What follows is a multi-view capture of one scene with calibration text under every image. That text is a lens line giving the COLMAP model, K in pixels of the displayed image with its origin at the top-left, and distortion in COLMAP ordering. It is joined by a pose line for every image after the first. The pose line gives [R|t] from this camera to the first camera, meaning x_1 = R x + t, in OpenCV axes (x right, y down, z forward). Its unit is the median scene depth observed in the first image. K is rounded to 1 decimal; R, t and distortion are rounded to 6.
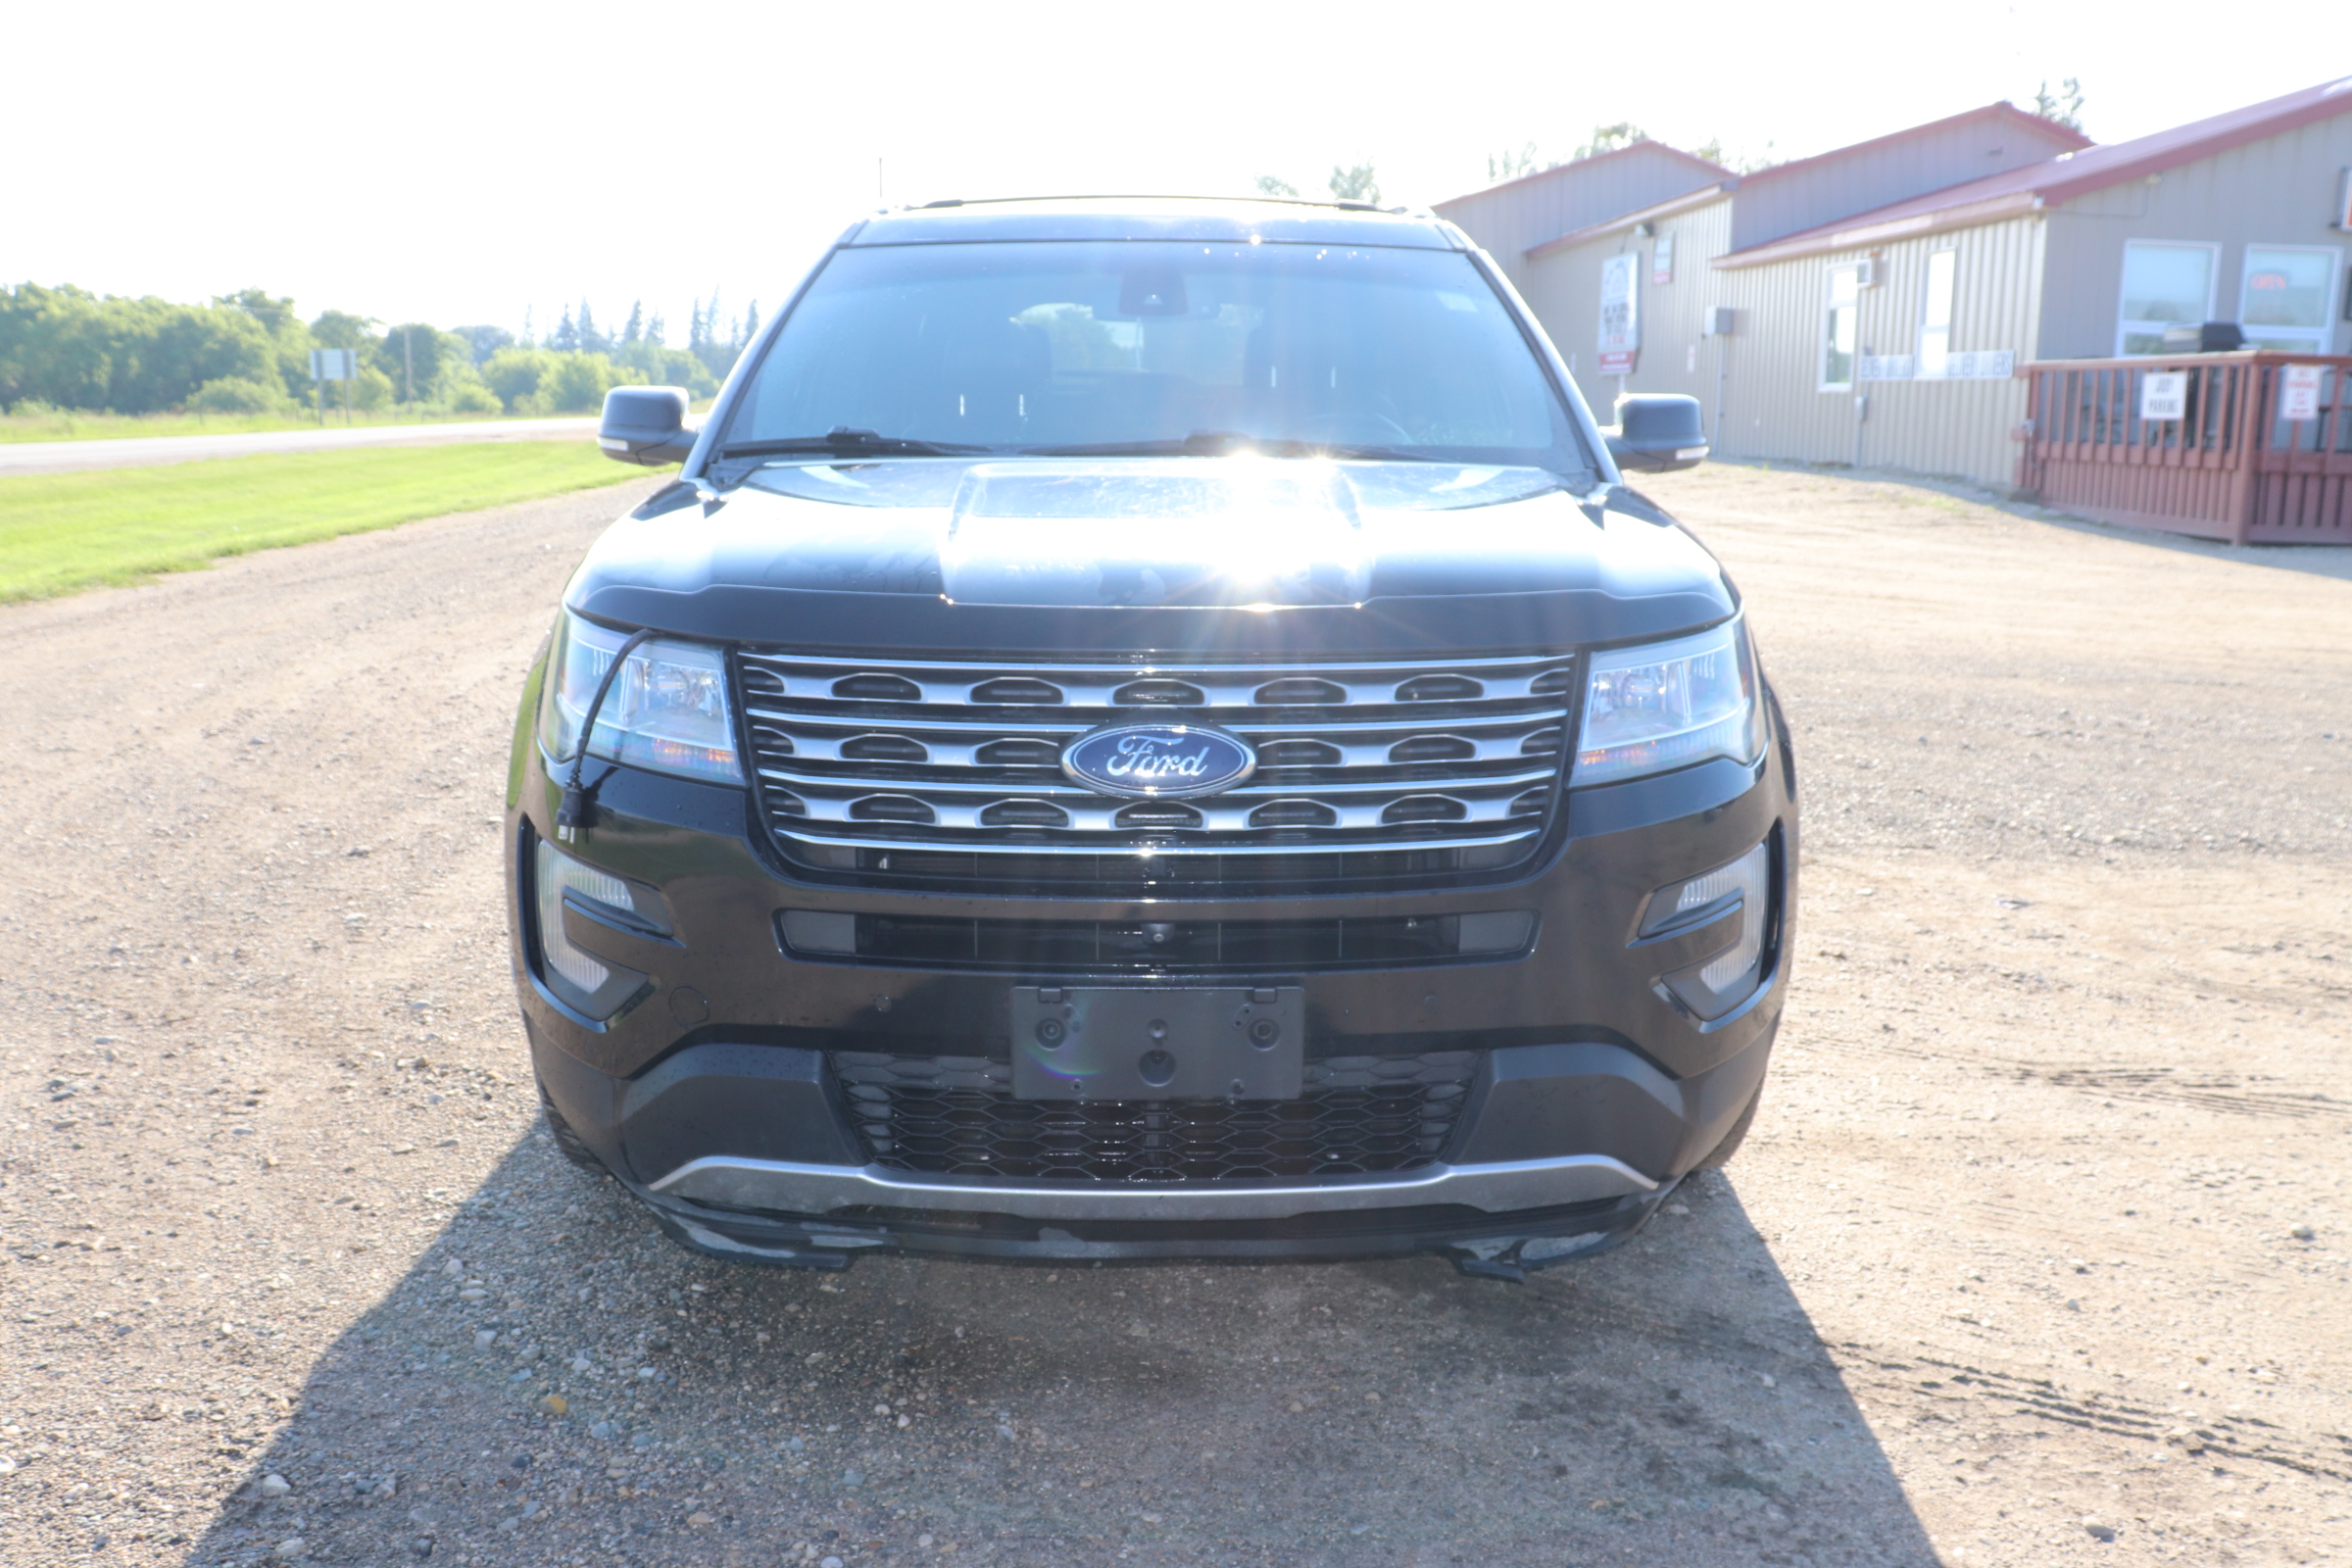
lens RADIAL K [[1922.9, 0, 1188.0], [0, 1922.9, 783.2], [0, 0, 1]] dist [-0.168312, 0.139293]
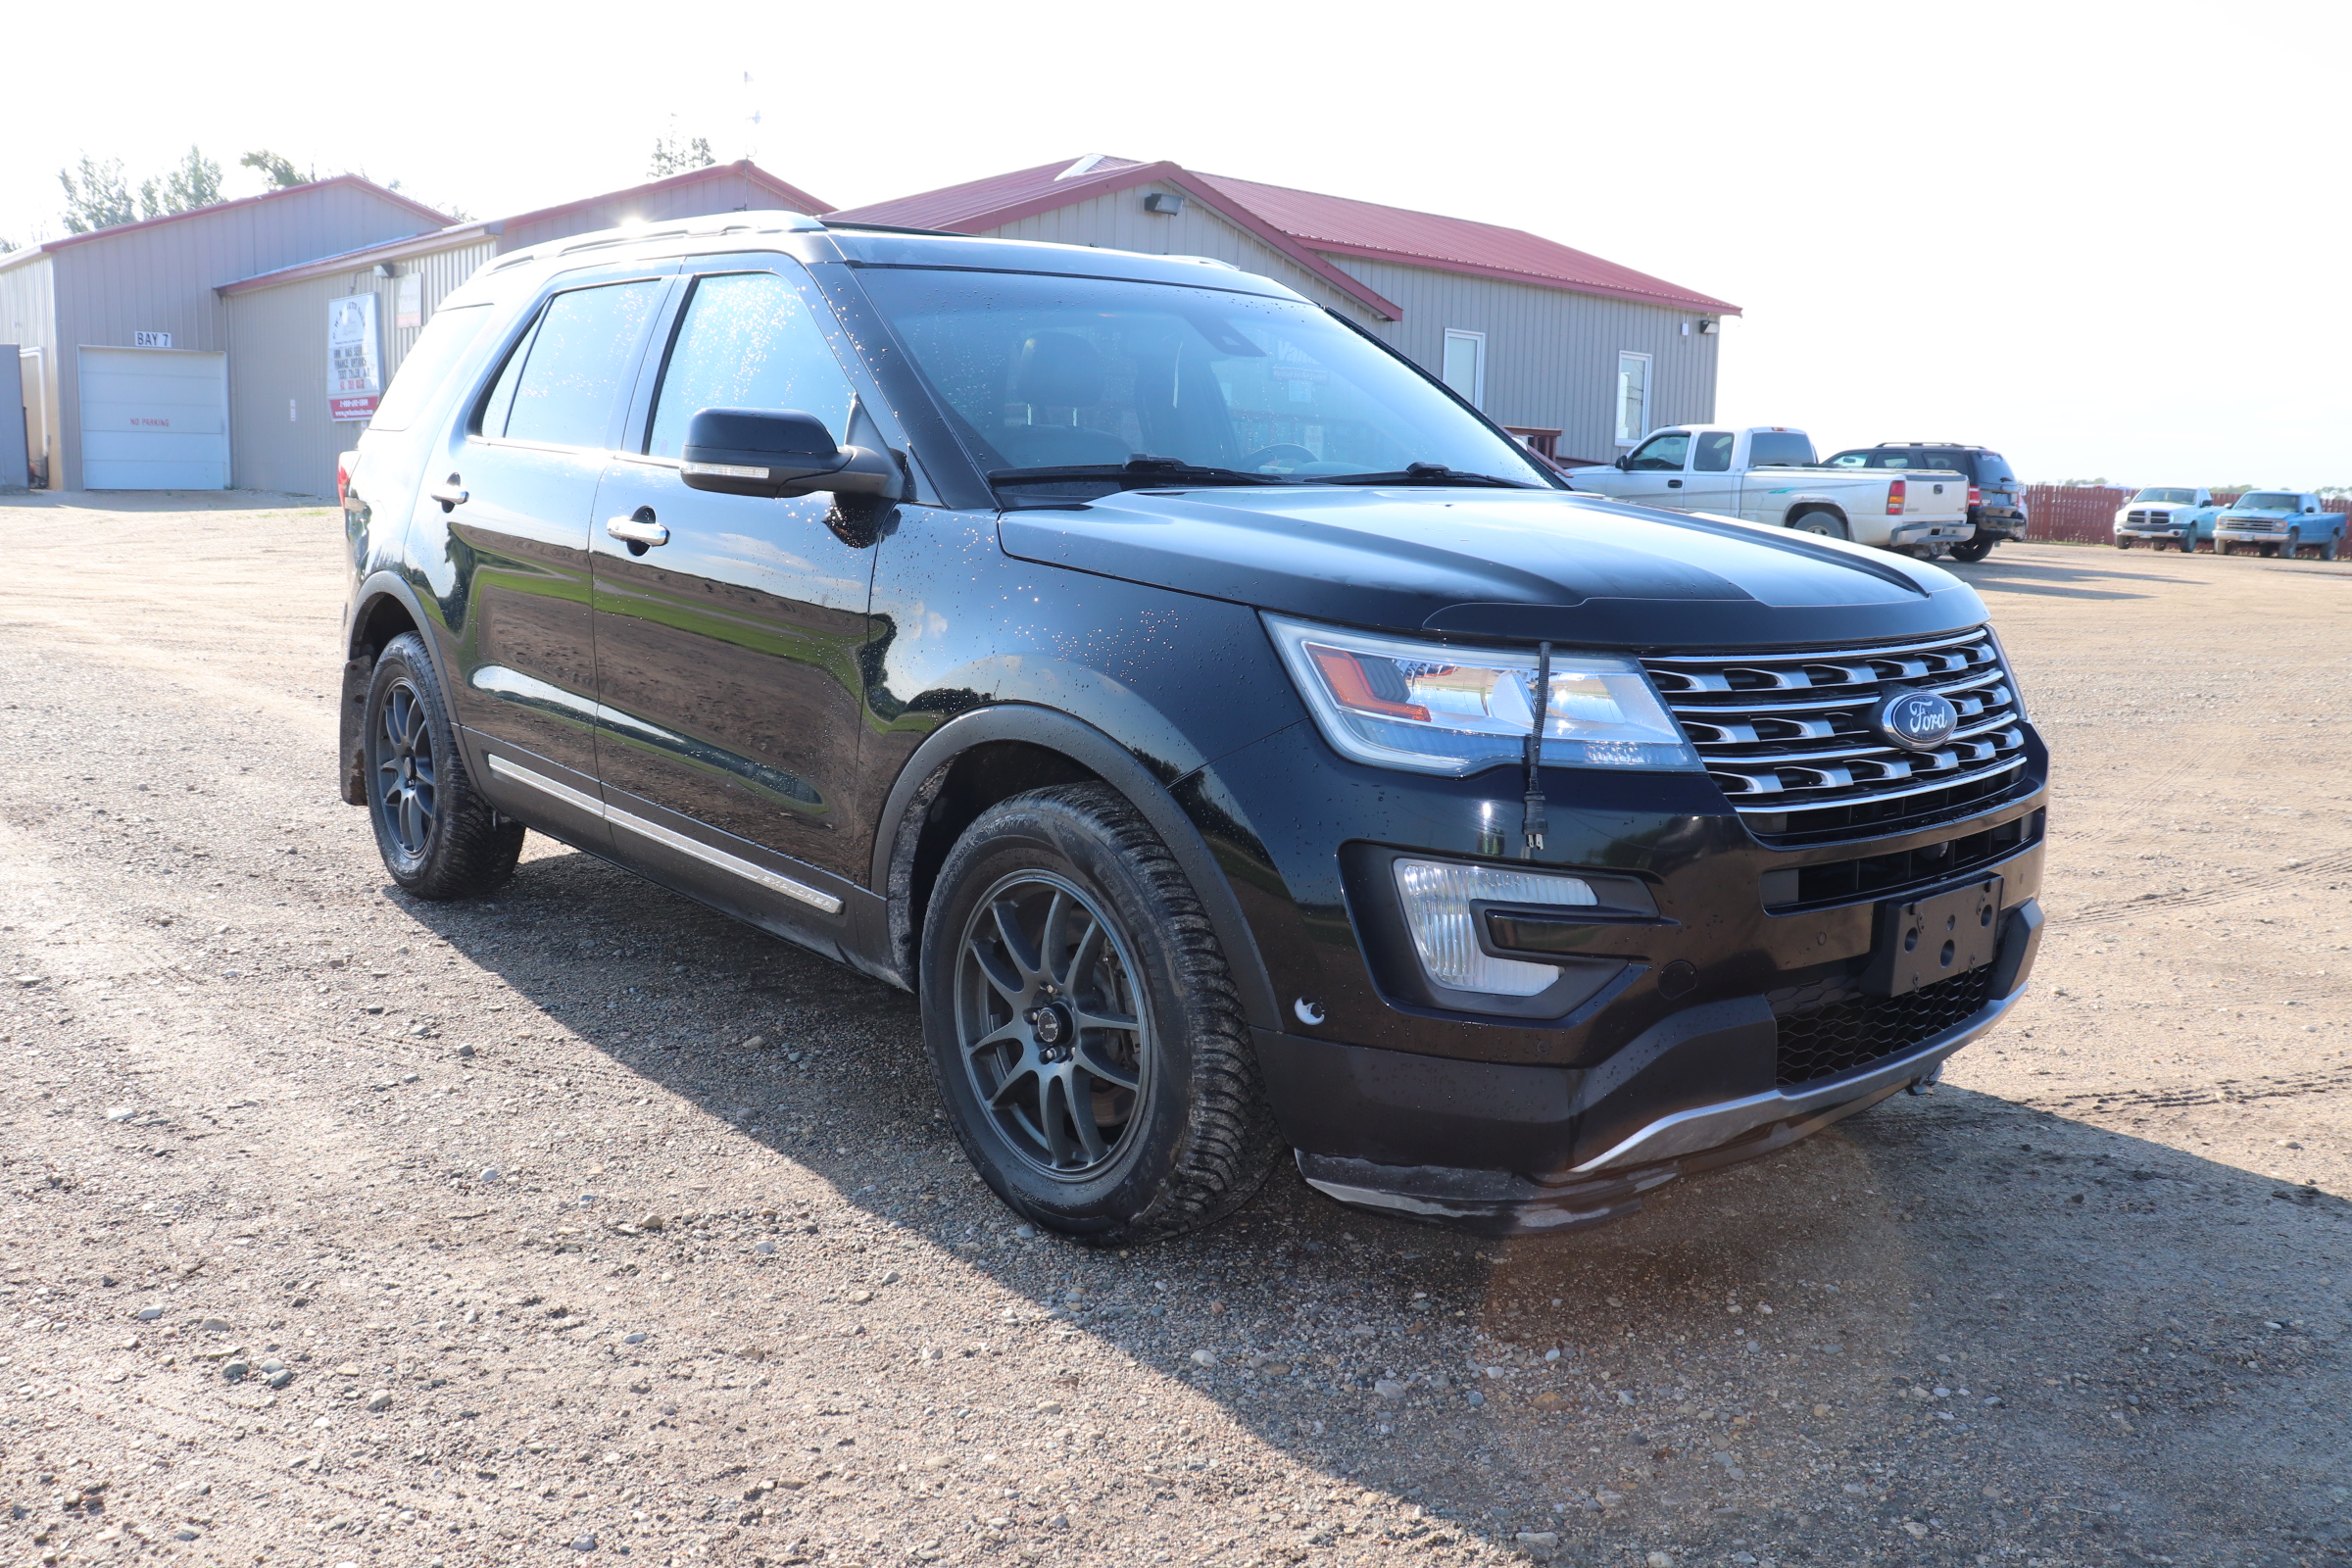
lens RADIAL K [[1922.9, 0, 1238.6], [0, 1922.9, 769.7], [0, 0, 1]] dist [-0.168312, 0.139293]
pose [[0.755672, -0.092430, 0.648396, -1.011858], [0.112455, 0.993601, 0.010579, -0.036844], [-0.645224, 0.064921, 0.761230, 0.277976]]
